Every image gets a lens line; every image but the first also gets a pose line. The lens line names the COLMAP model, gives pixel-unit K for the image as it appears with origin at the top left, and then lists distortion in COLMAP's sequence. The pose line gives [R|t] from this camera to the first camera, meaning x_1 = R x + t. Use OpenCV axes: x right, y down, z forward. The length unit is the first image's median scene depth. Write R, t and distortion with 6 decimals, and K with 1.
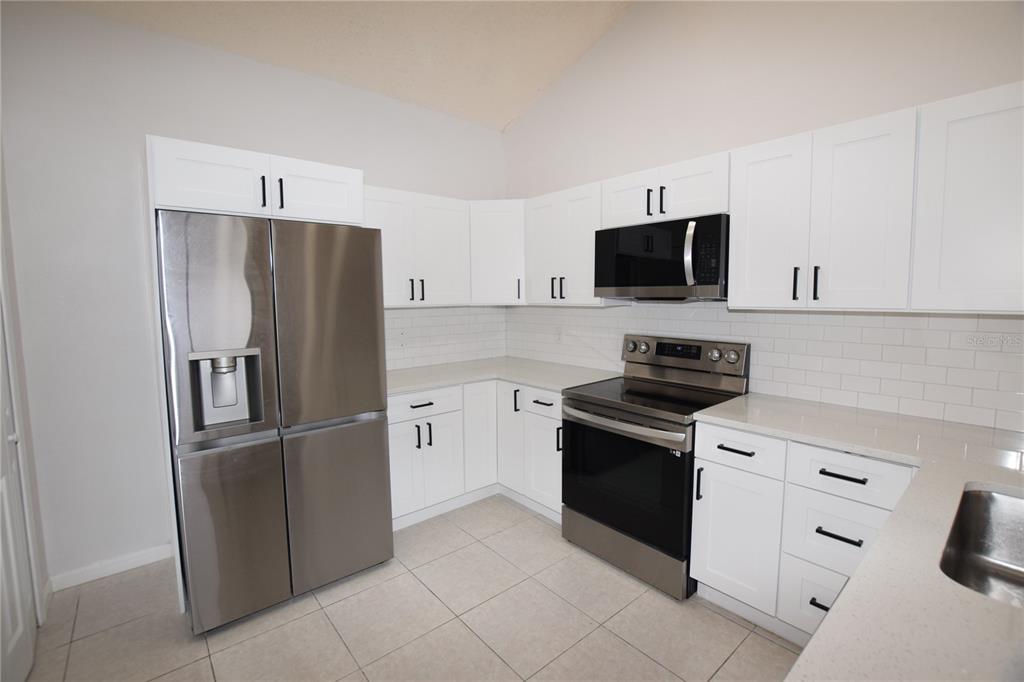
lens RADIAL K [[455.4, 0, 506.9], [0, 455.4, 338.1], [0, 0, 1]] dist [-0.029520, 0.000912]
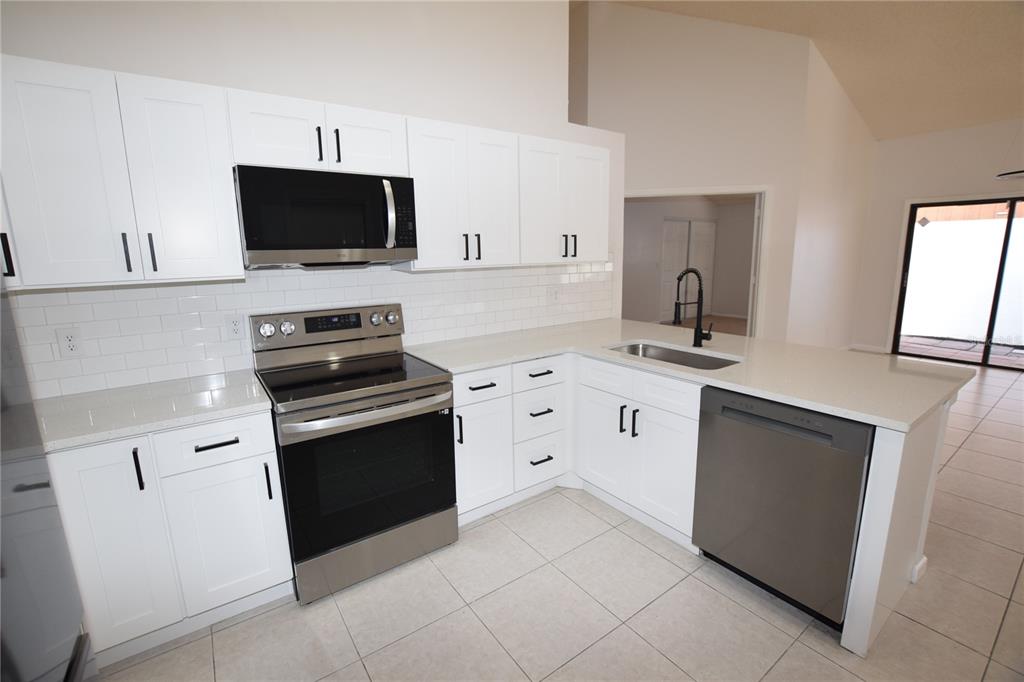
lens RADIAL K [[455.4, 0, 523.2], [0, 455.4, 340.6], [0, 0, 1]] dist [-0.029520, 0.000912]
pose [[0.064554, -0.180046, 0.981538, -0.506282], [0.114039, 0.978477, 0.171984, -0.052256], [-0.991377, 0.100831, 0.083697, 0.599555]]
